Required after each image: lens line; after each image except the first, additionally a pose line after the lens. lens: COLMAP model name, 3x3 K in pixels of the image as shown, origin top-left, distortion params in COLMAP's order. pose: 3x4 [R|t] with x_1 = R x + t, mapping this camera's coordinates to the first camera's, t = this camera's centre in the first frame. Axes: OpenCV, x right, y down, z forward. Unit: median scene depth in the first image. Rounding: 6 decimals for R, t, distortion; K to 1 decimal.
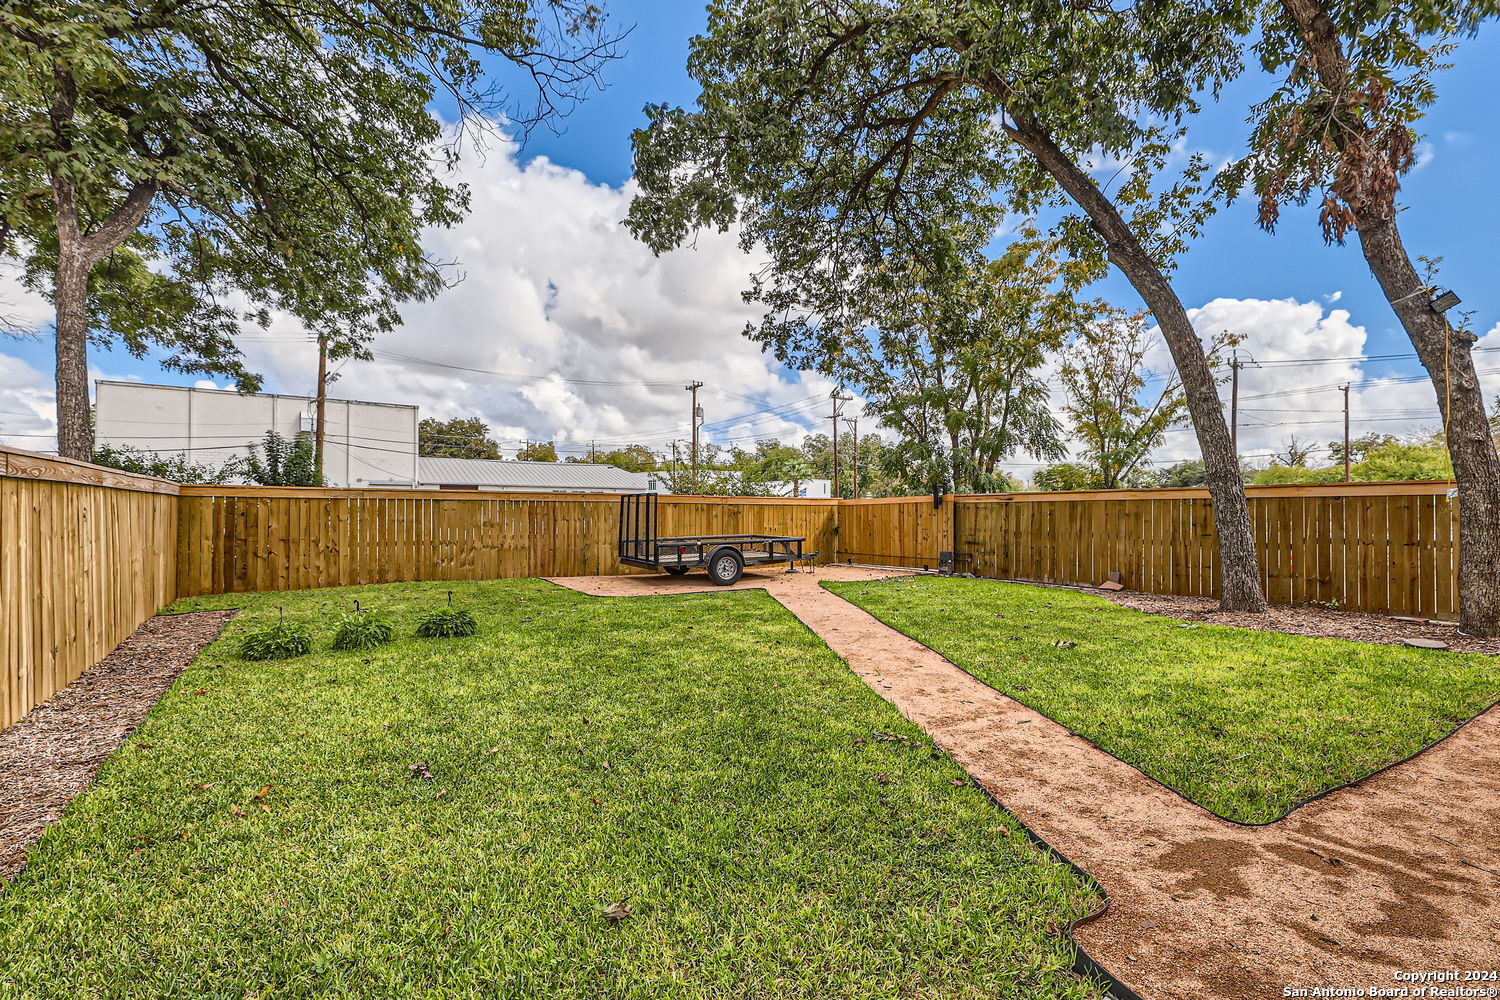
lens RADIAL K [[677.2, 0, 763.0], [0, 677.2, 504.5], [0, 0, 1]] dist [0.008415, -0.000311]
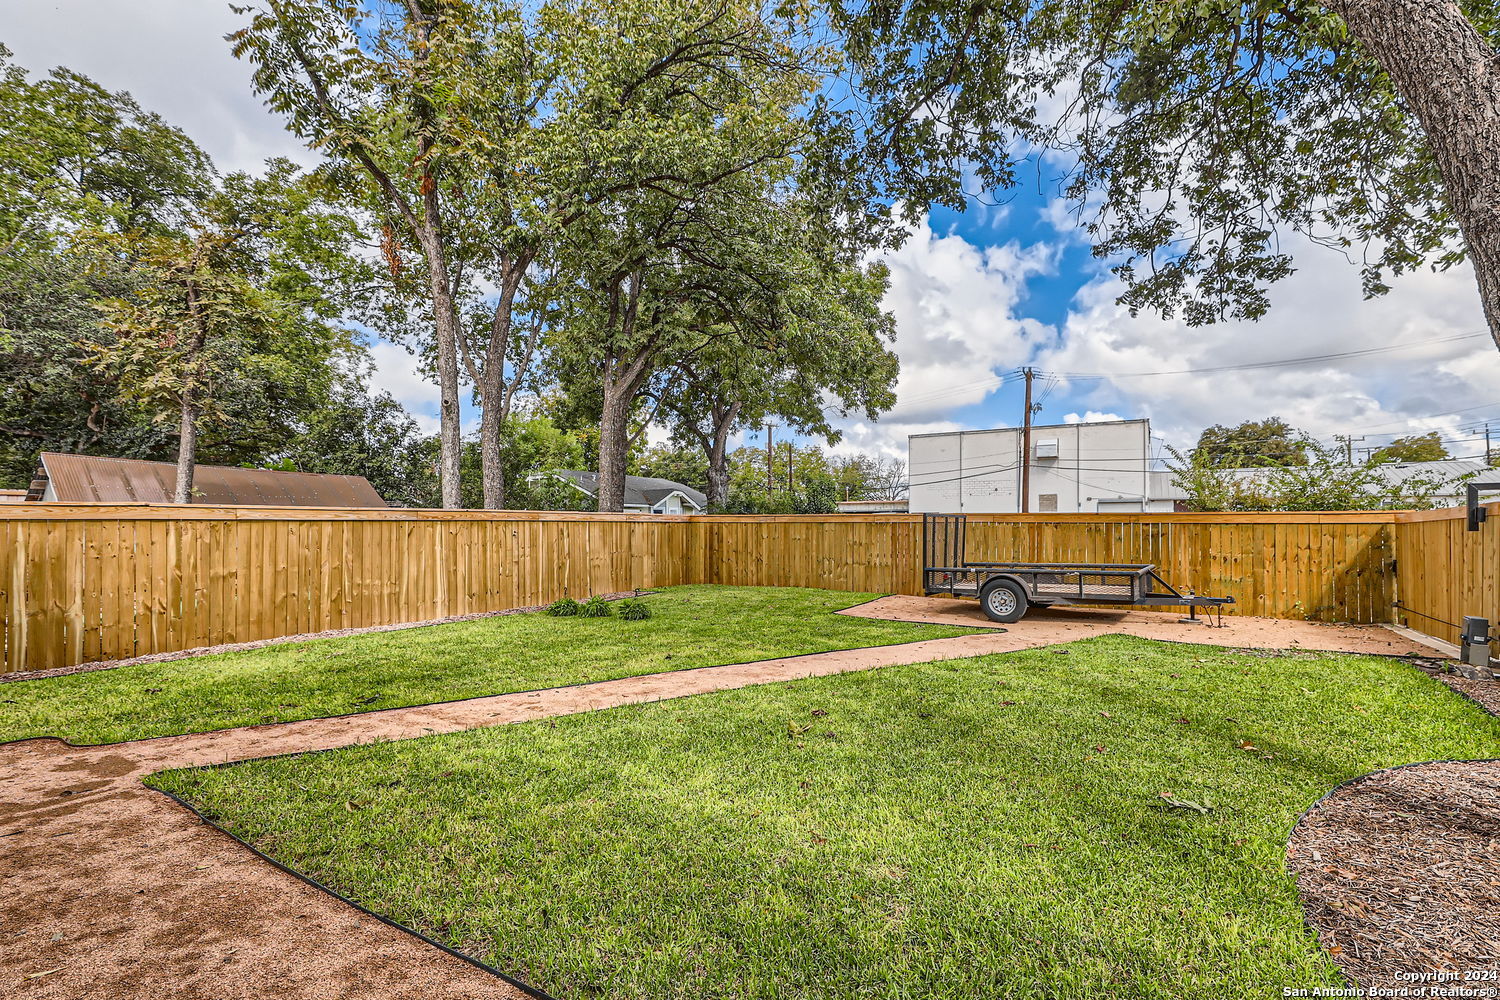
lens RADIAL K [[687.8, 0, 750.6], [0, 687.8, 505.2], [0, 0, 1]] dist [0.003247, 0.000330]
pose [[0.432596, -0.030201, -0.901082, 0.675393], [0.008992, 0.999534, -0.029184, -0.003416], [0.901543, 0.004523, 0.432665, 0.406898]]
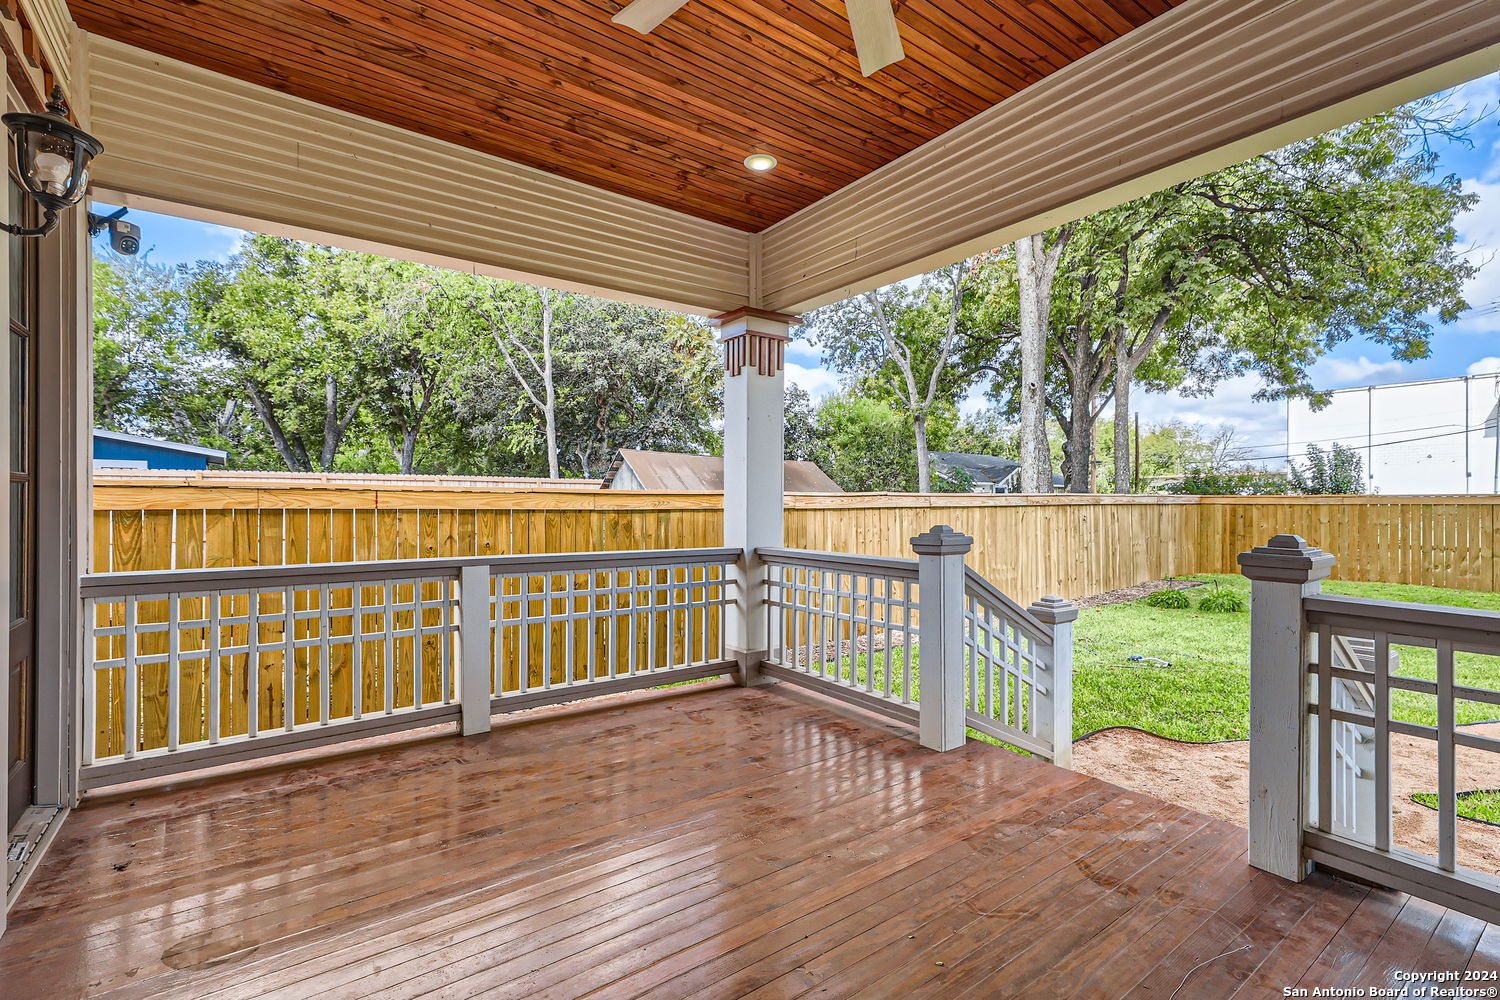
lens RADIAL K [[671.5, 0, 746.9], [0, 671.5, 506.8], [0, 0, 1]] dist [0.007702, 0.000261]
pose [[0.069486, 0.003476, -0.997577, 0.507095], [0.011032, 0.999930, 0.004252, -0.022027], [0.997522, -0.011301, 0.069442, -0.070318]]
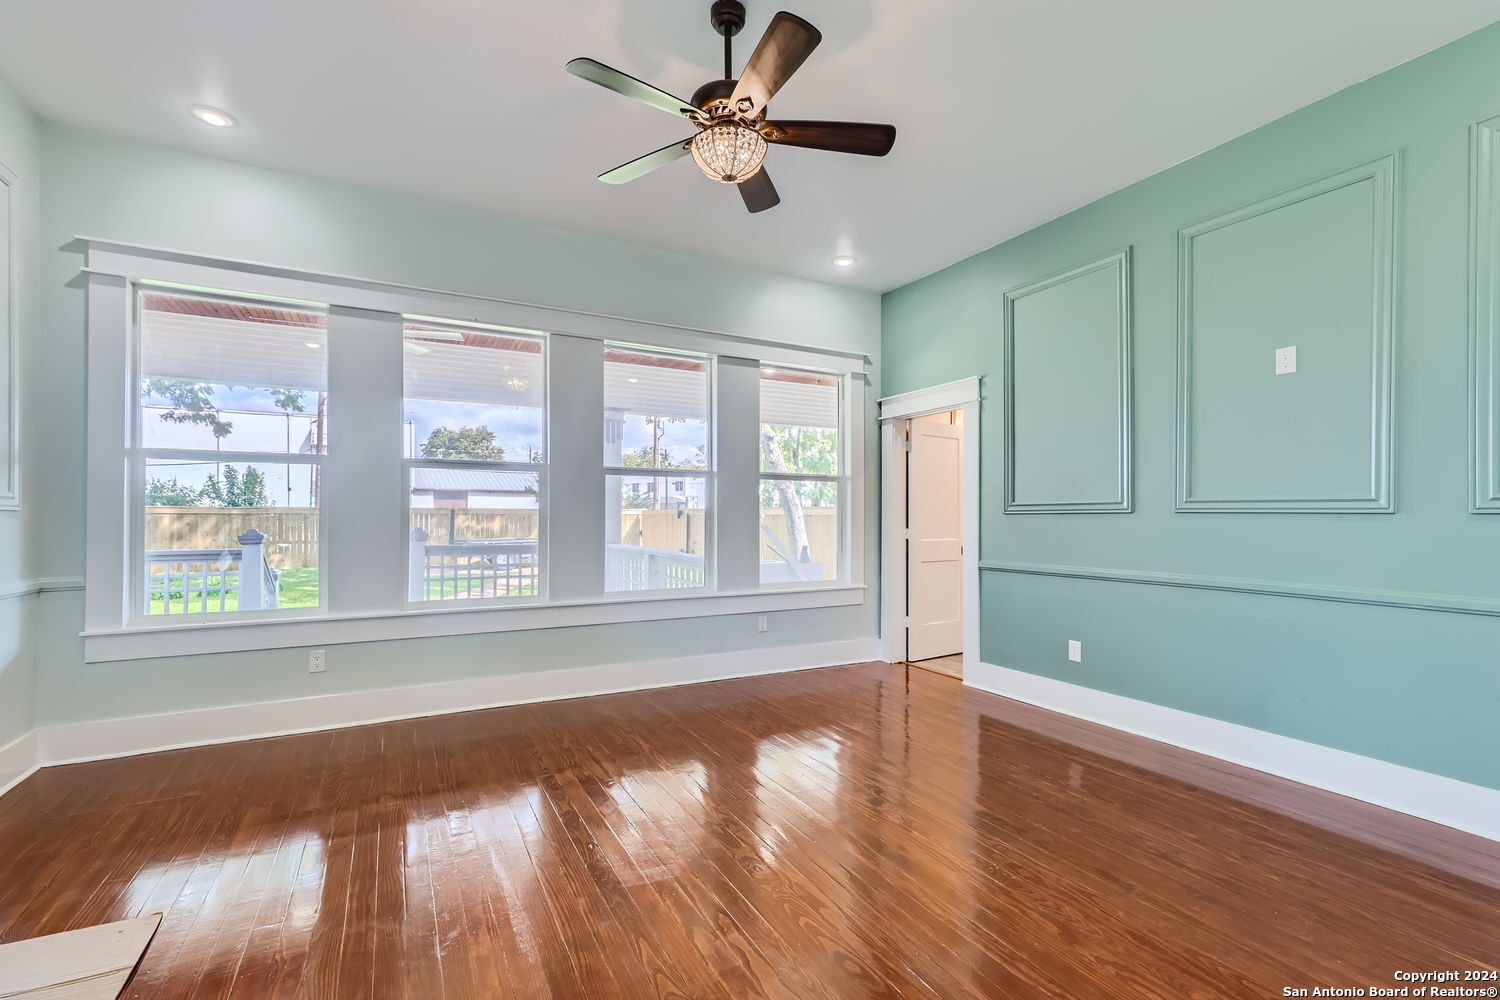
lens RADIAL K [[668.2, 0, 751.0], [0, 668.2, 516.9], [0, 0, 1]] dist [0.002151, 0.000174]
pose [[0.998586, 0.001101, -0.053143, 0.678221], [-0.000075, 0.999814, 0.019307, -0.034307], [0.053155, -0.019276, 0.998400, -0.541978]]
